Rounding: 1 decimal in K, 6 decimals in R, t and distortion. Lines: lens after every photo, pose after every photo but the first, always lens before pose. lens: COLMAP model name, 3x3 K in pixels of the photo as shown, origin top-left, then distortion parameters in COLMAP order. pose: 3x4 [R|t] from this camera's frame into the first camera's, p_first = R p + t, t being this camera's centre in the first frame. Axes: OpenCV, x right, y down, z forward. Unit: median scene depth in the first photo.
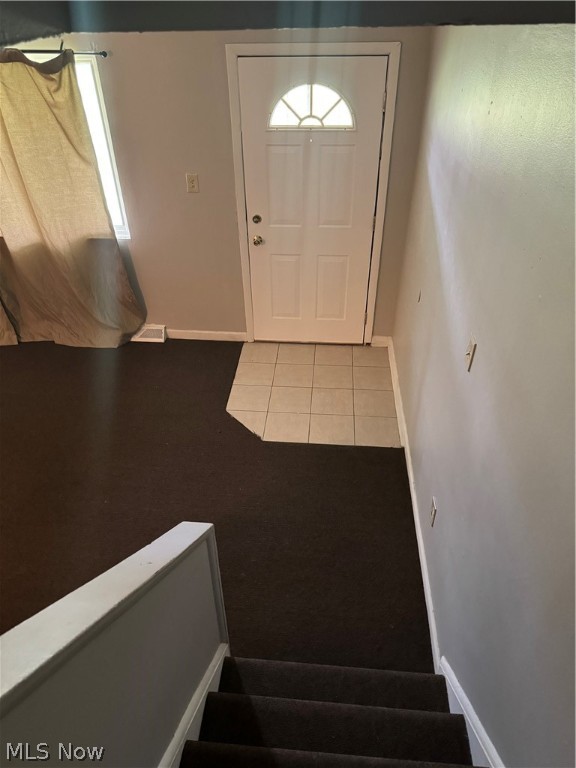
lens RADIAL K [[543.0, 0, 286.7], [0, 543.0, 383.4], [0, 0, 1]] dist [0.026079, -0.013518]
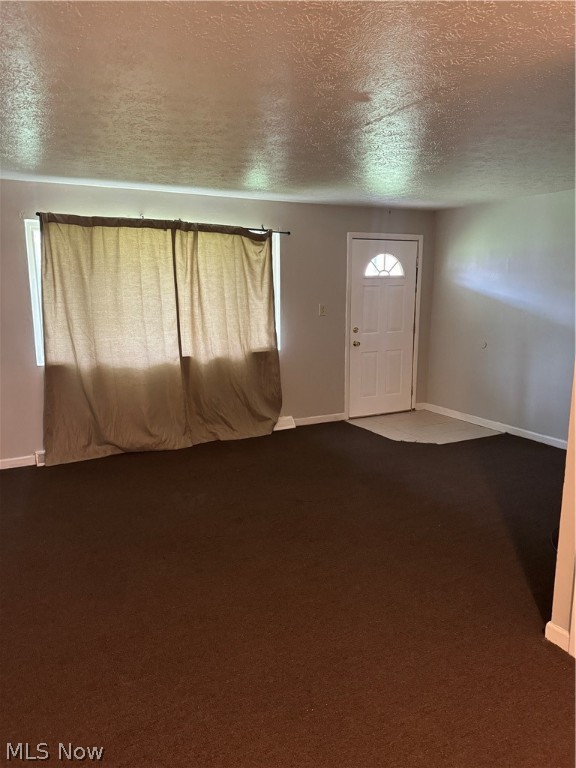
lens RADIAL K [[543.0, 0, 289.0], [0, 543.0, 386.3], [0, 0, 1]] dist [0.026079, -0.013518]
pose [[0.843108, -0.090880, 0.530009, -1.164528], [0.300579, 0.896910, -0.324352, 0.319382], [-0.445893, 0.432773, 0.783509, -0.075886]]
